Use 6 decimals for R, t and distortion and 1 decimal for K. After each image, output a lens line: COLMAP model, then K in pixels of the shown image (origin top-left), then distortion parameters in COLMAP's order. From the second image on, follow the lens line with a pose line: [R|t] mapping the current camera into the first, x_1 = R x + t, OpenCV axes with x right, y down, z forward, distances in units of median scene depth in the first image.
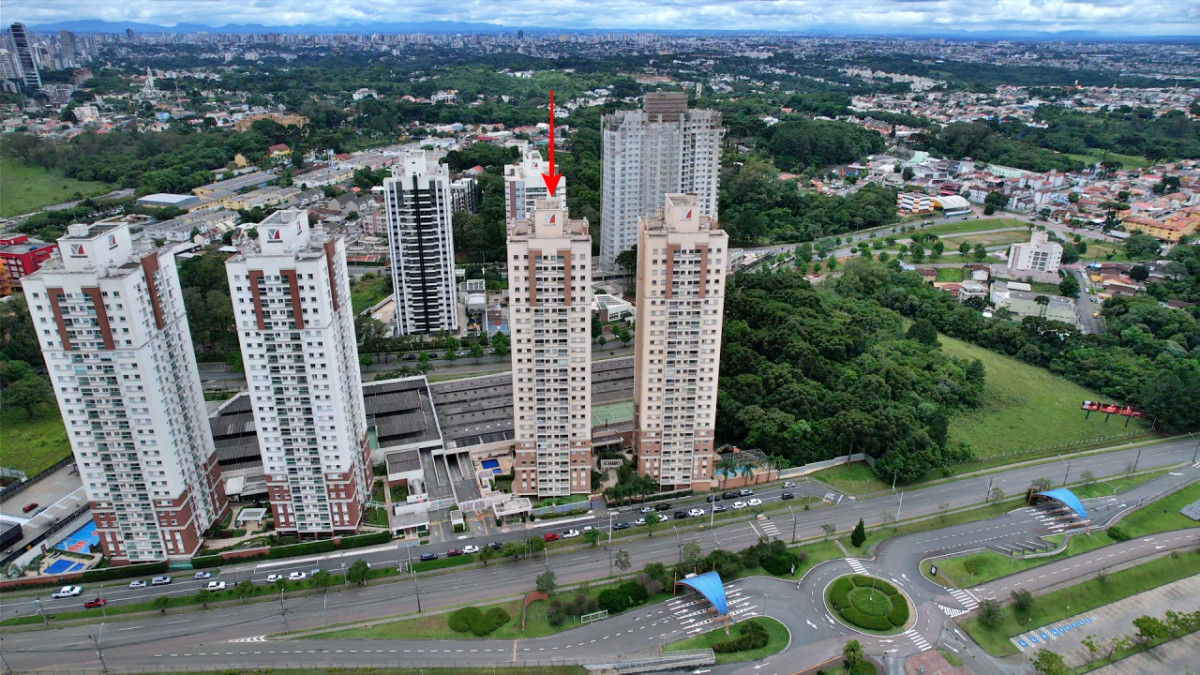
lens RADIAL K [[763.9, 0, 603.4], [0, 763.9, 349.2], [0, 0, 1]] dist [-0.082138, 0.072923]
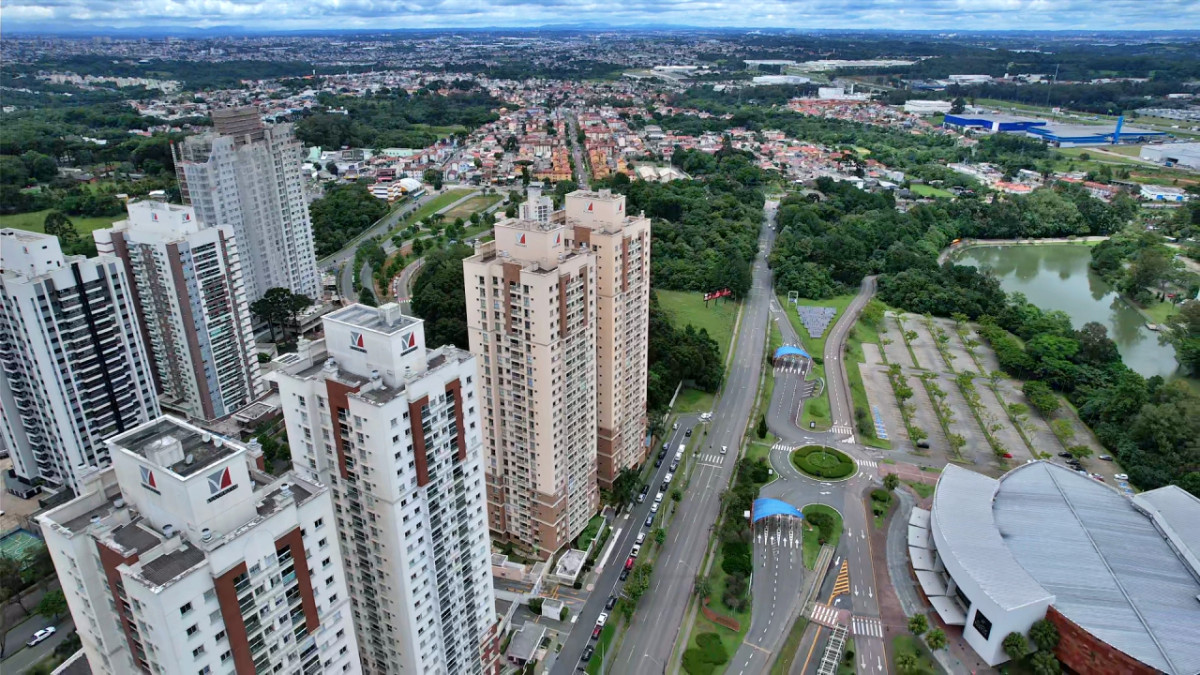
lens RADIAL K [[763.9, 0, 603.3], [0, 763.9, 347.8], [0, 0, 1]] dist [-0.082138, 0.072923]
pose [[0.567838, -0.331504, 0.753435, -0.667827], [0.329284, 0.930372, 0.161185, -0.156344], [-0.754408, 0.156567, 0.637460, 0.353022]]
